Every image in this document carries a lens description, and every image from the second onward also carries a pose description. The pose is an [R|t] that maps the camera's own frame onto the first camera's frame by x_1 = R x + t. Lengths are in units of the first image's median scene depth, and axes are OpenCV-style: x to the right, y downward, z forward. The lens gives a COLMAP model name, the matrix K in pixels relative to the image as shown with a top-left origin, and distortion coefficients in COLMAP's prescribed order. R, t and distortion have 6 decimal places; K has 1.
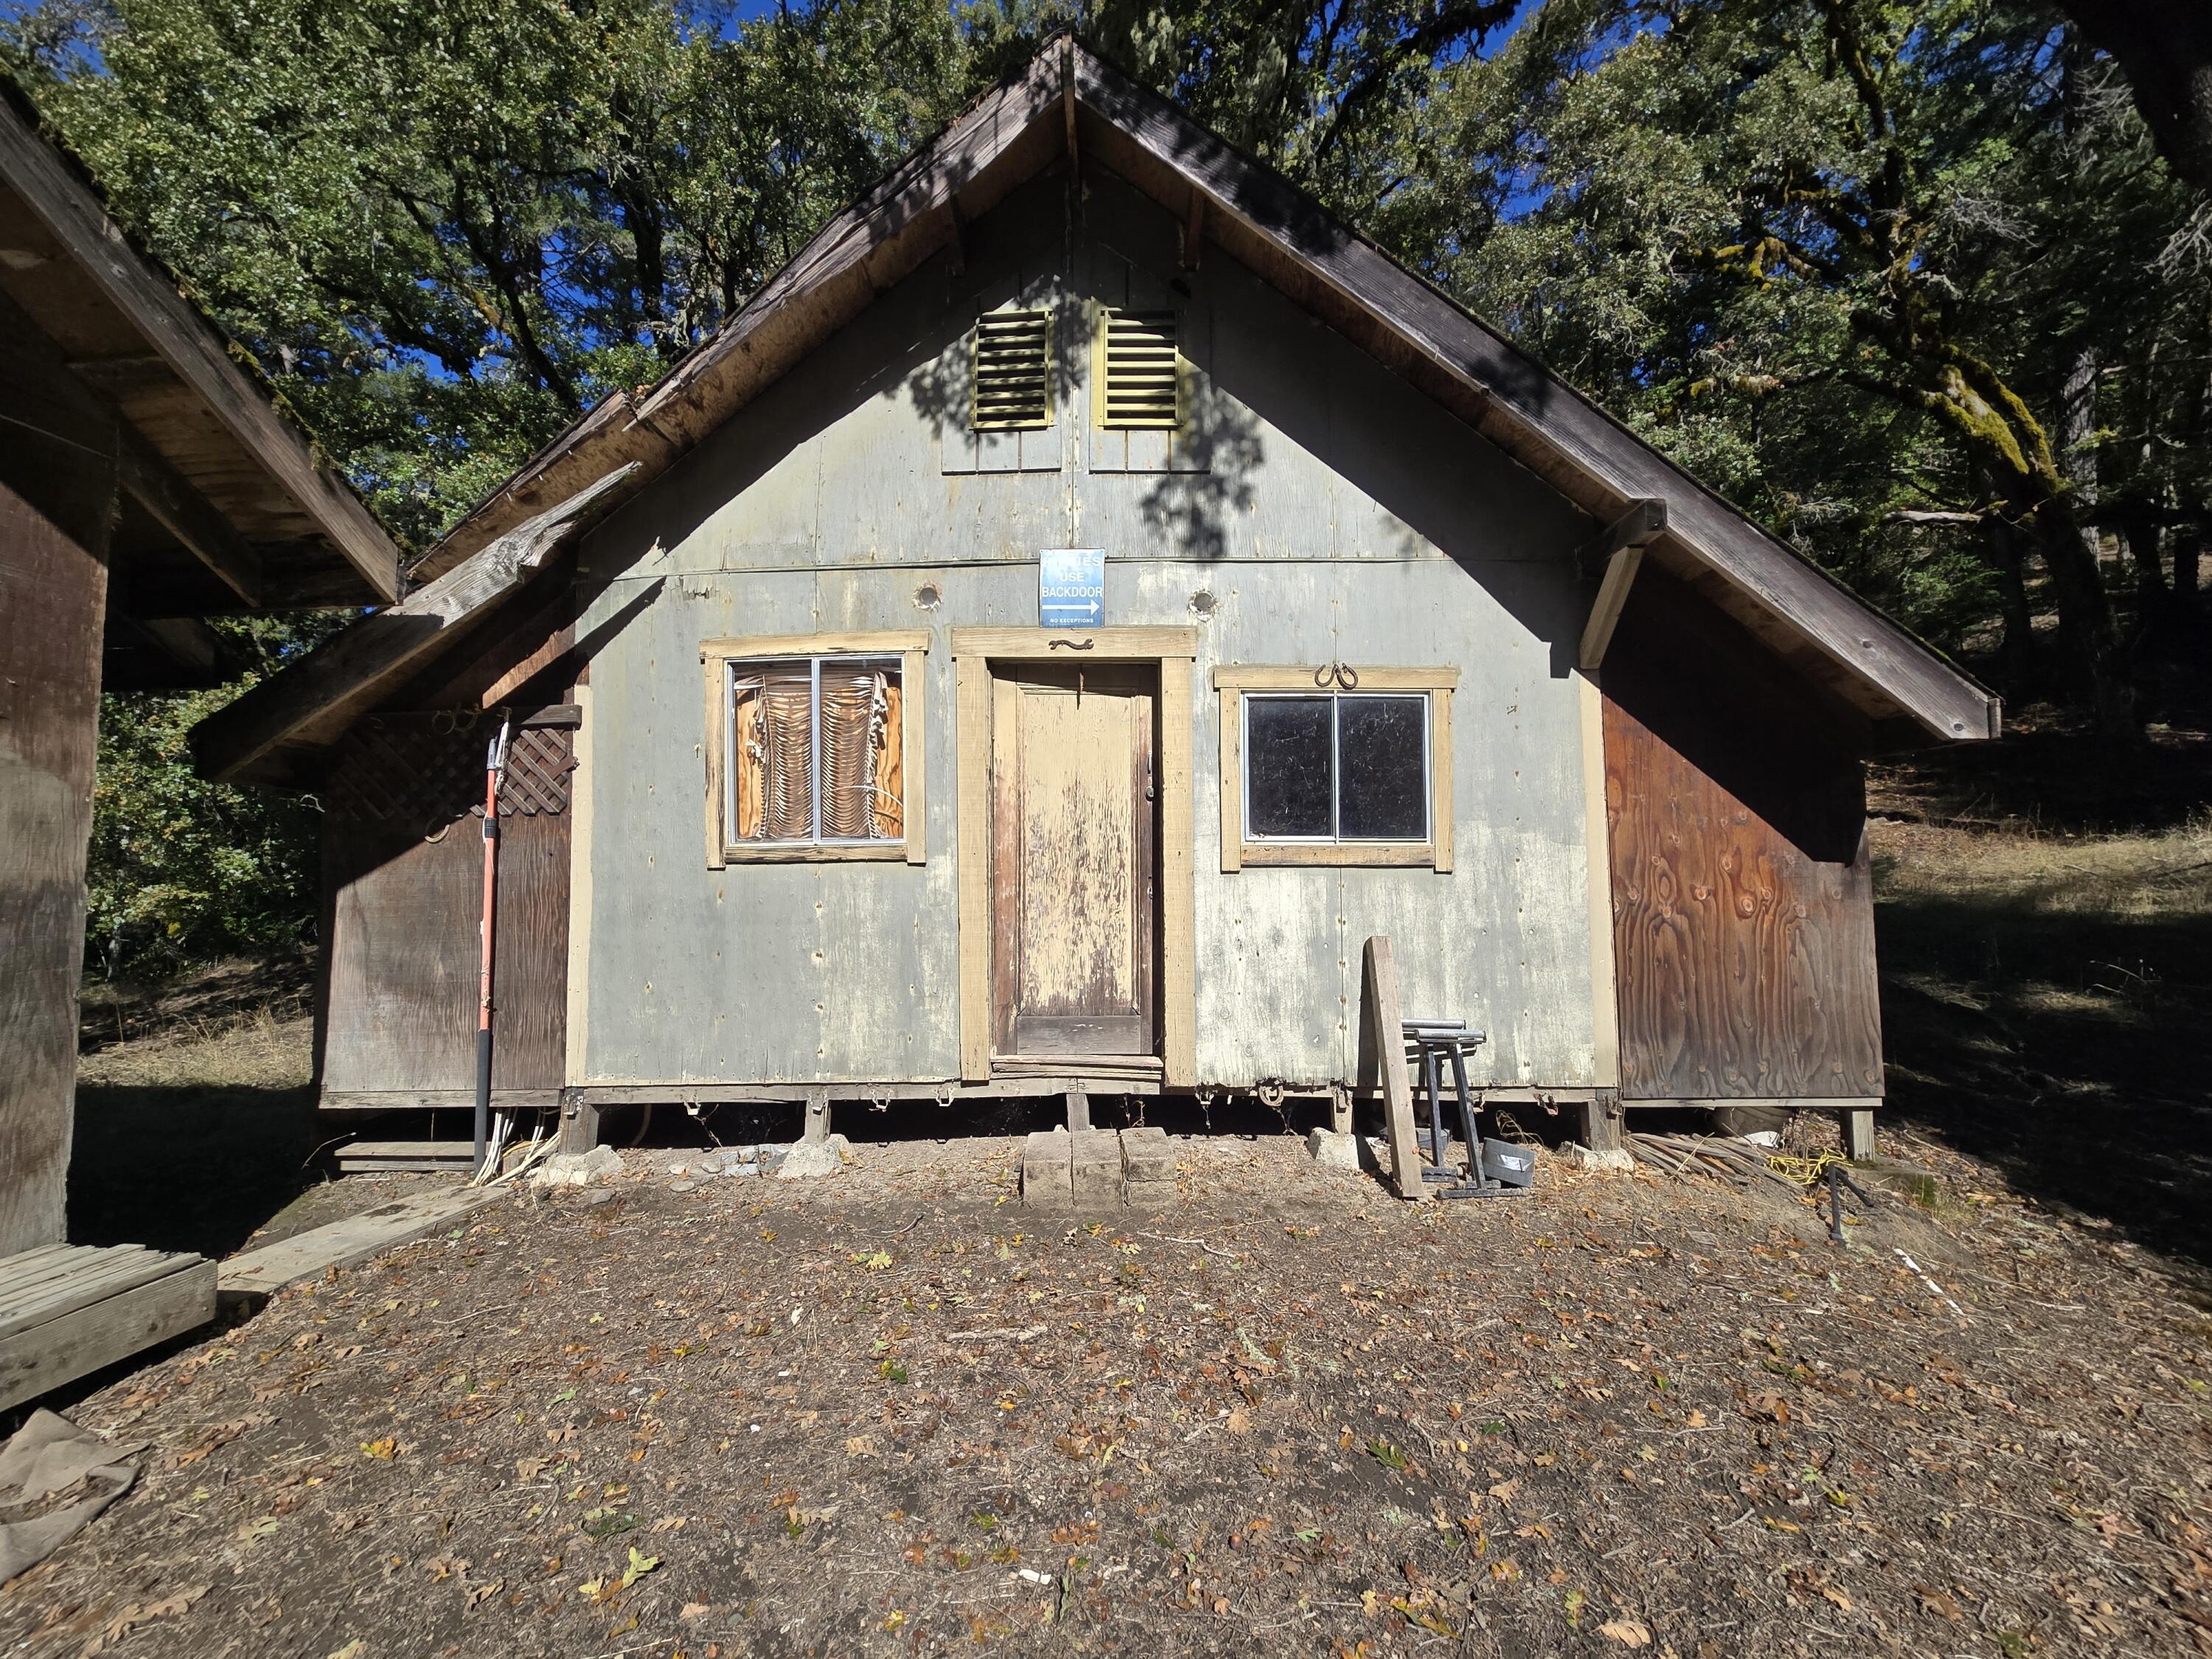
lens RADIAL K [[906.7, 0, 1087.9], [0, 906.7, 843.6], [0, 0, 1]] dist [0.002201, -0.000756]
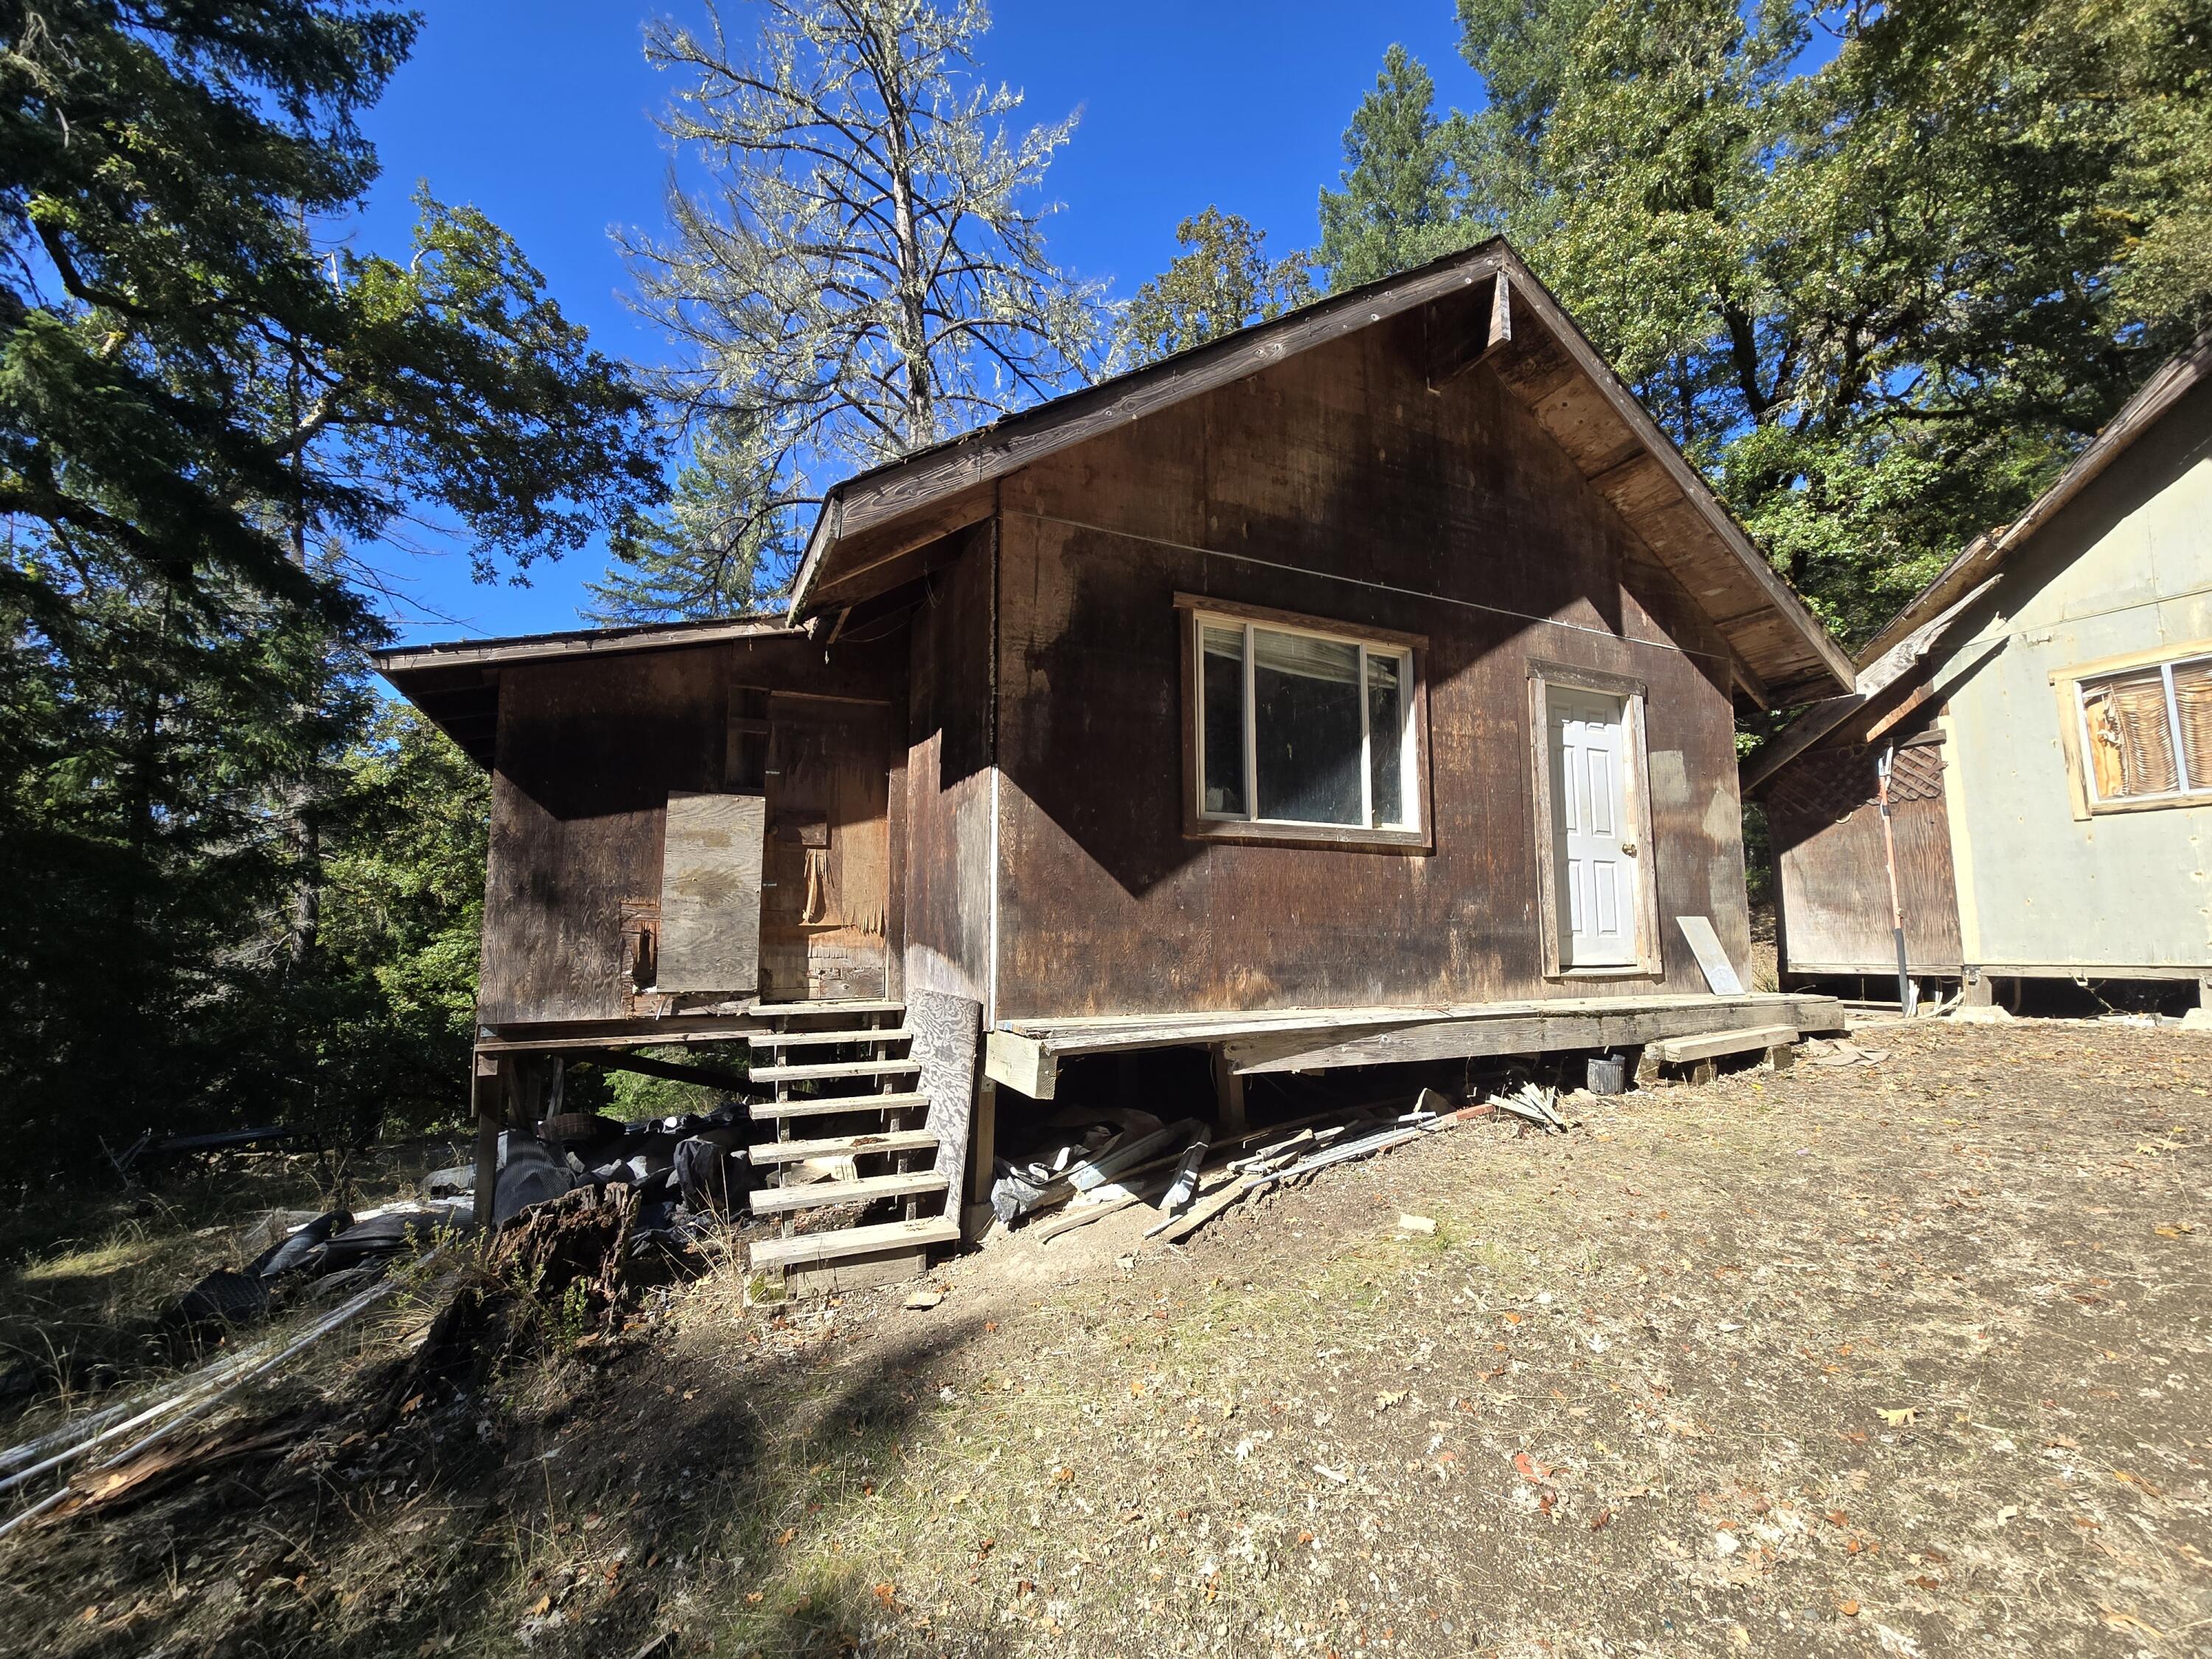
lens RADIAL K [[906.7, 0, 1091.9], [0, 906.7, 834.9], [0, 0, 1]] dist [0.002201, -0.000756]
pose [[0.500688, -0.090069, -0.860929, 0.053921], [0.032200, 0.995822, -0.085454, 0.126359], [0.865028, 0.015064, 0.501497, -1.135748]]
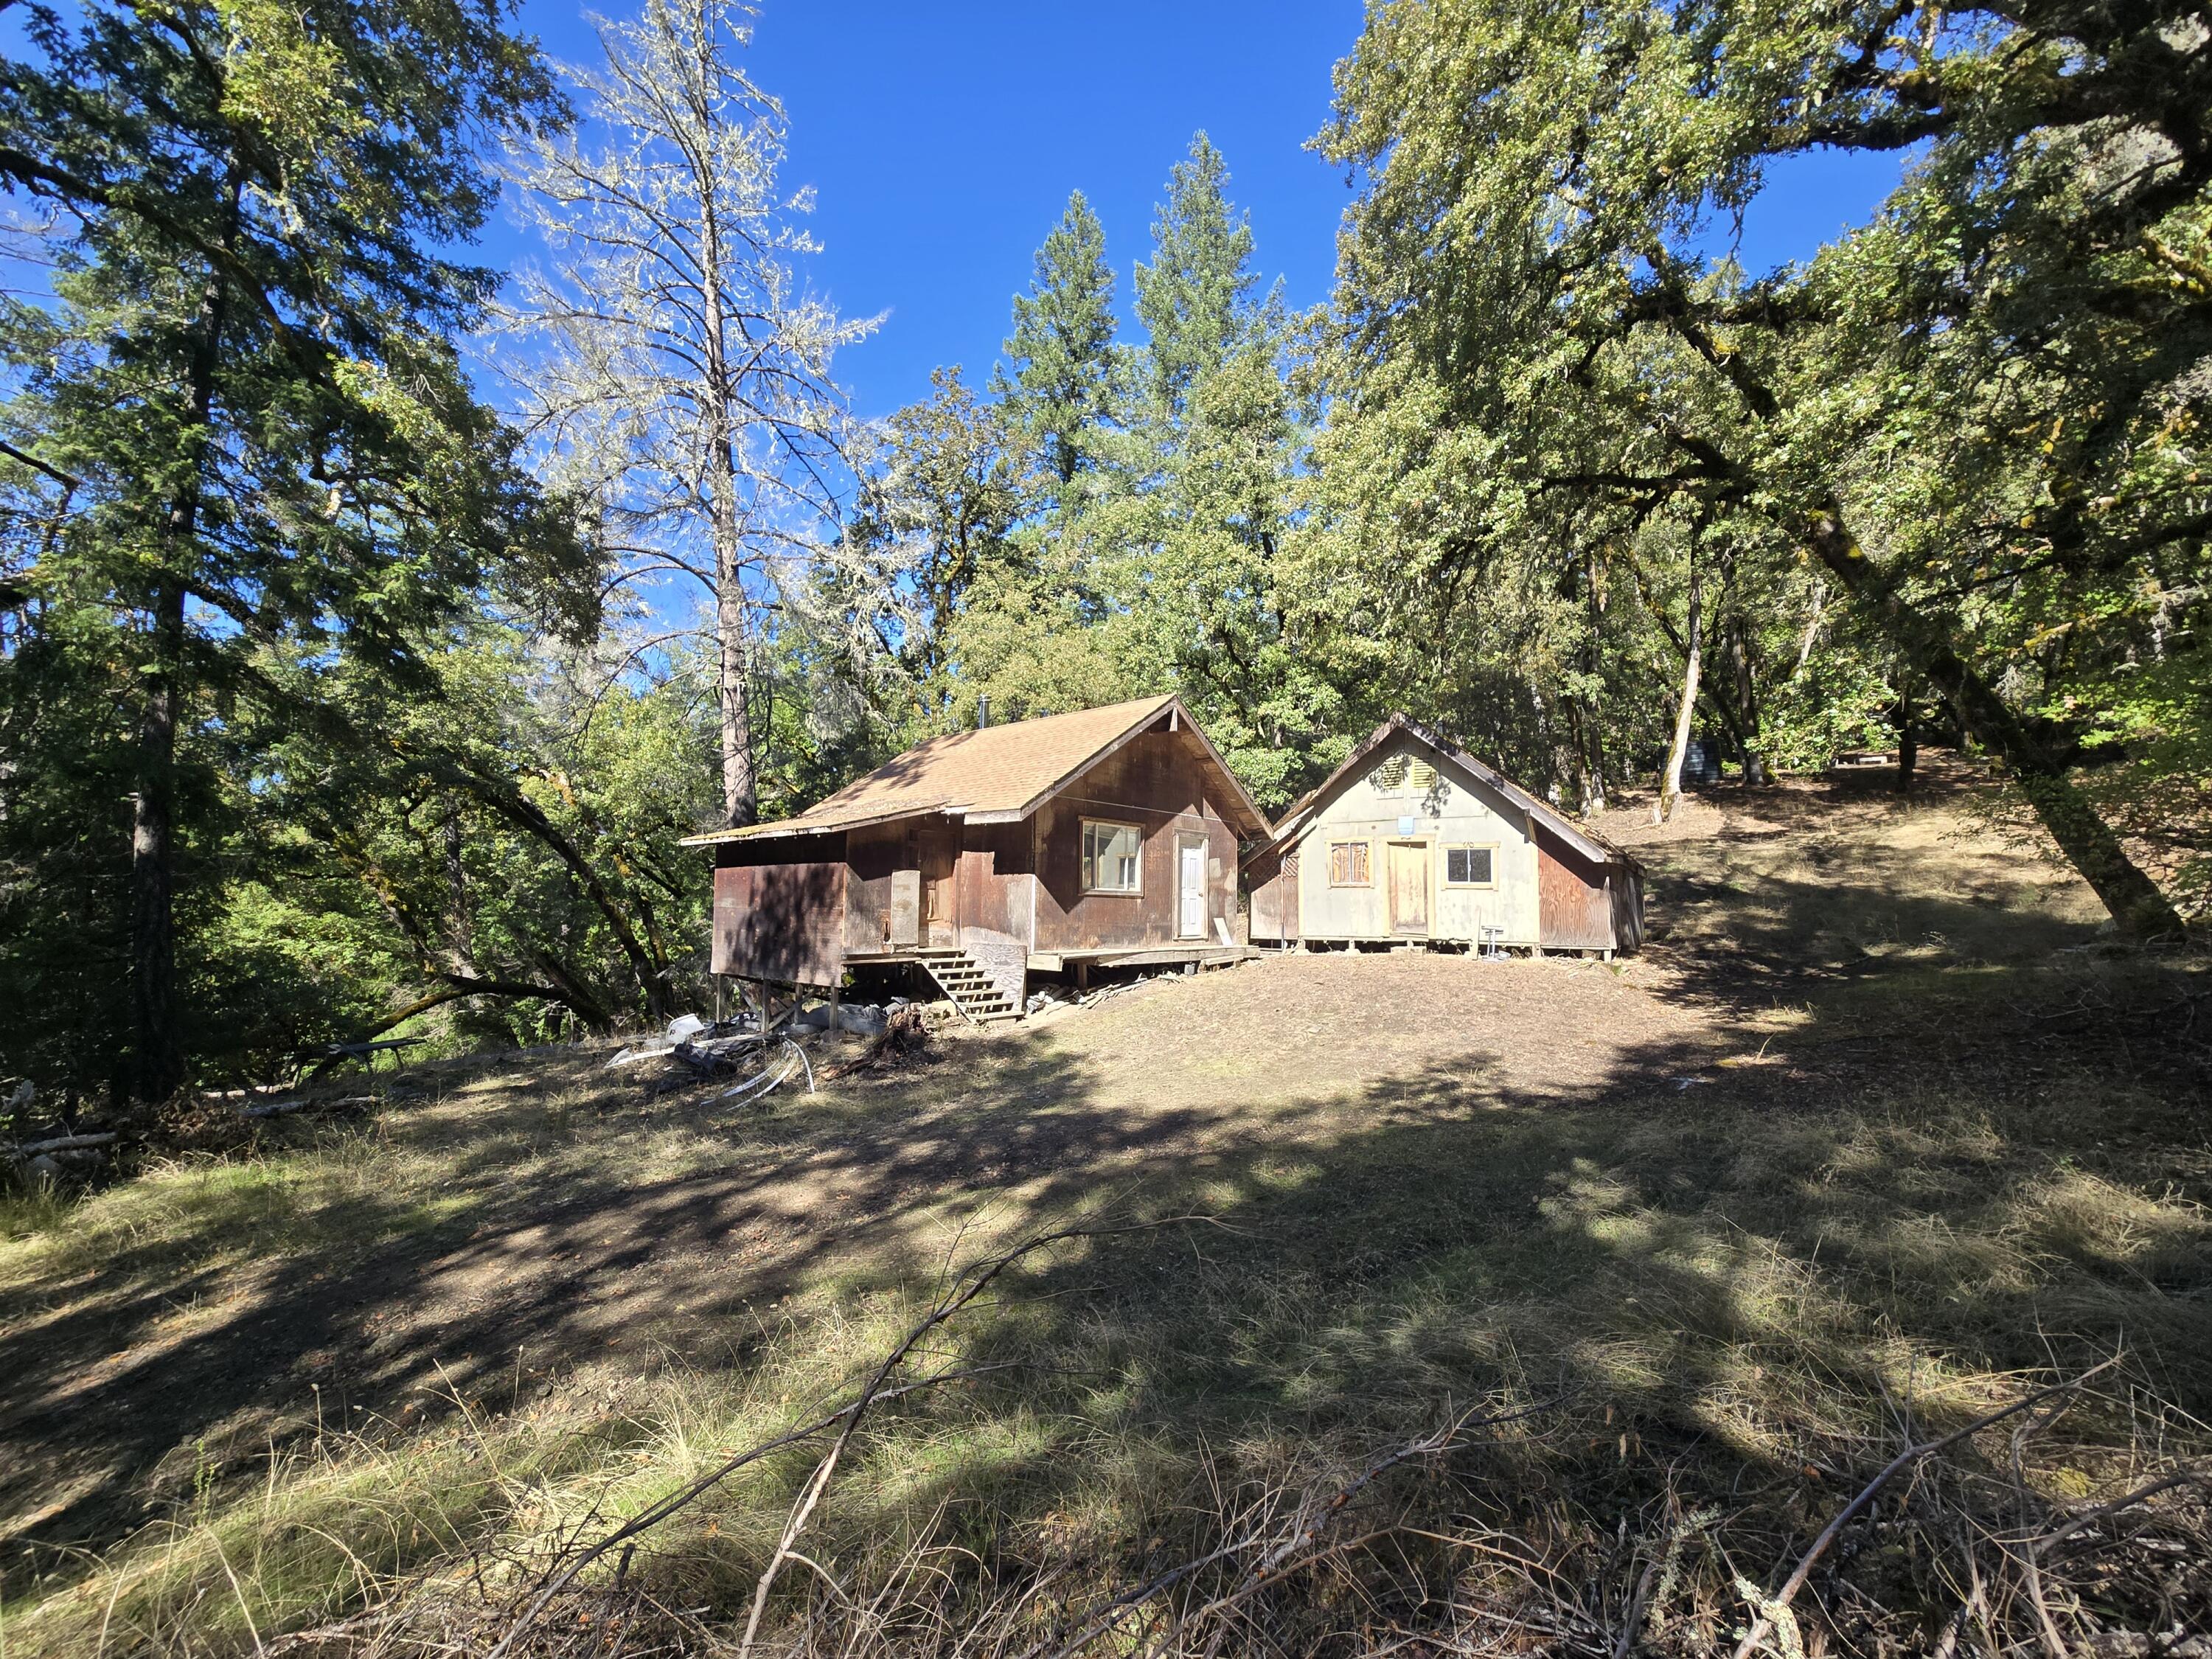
lens RADIAL K [[906.7, 0, 1085.9], [0, 906.7, 813.2], [0, 0, 1]] dist [0.002201, -0.000756]
pose [[0.802884, -0.042262, -0.594636, 1.332668], [0.002430, 0.997708, -0.067627, -0.045192], [0.596131, 0.052852, 0.801146, -3.388471]]
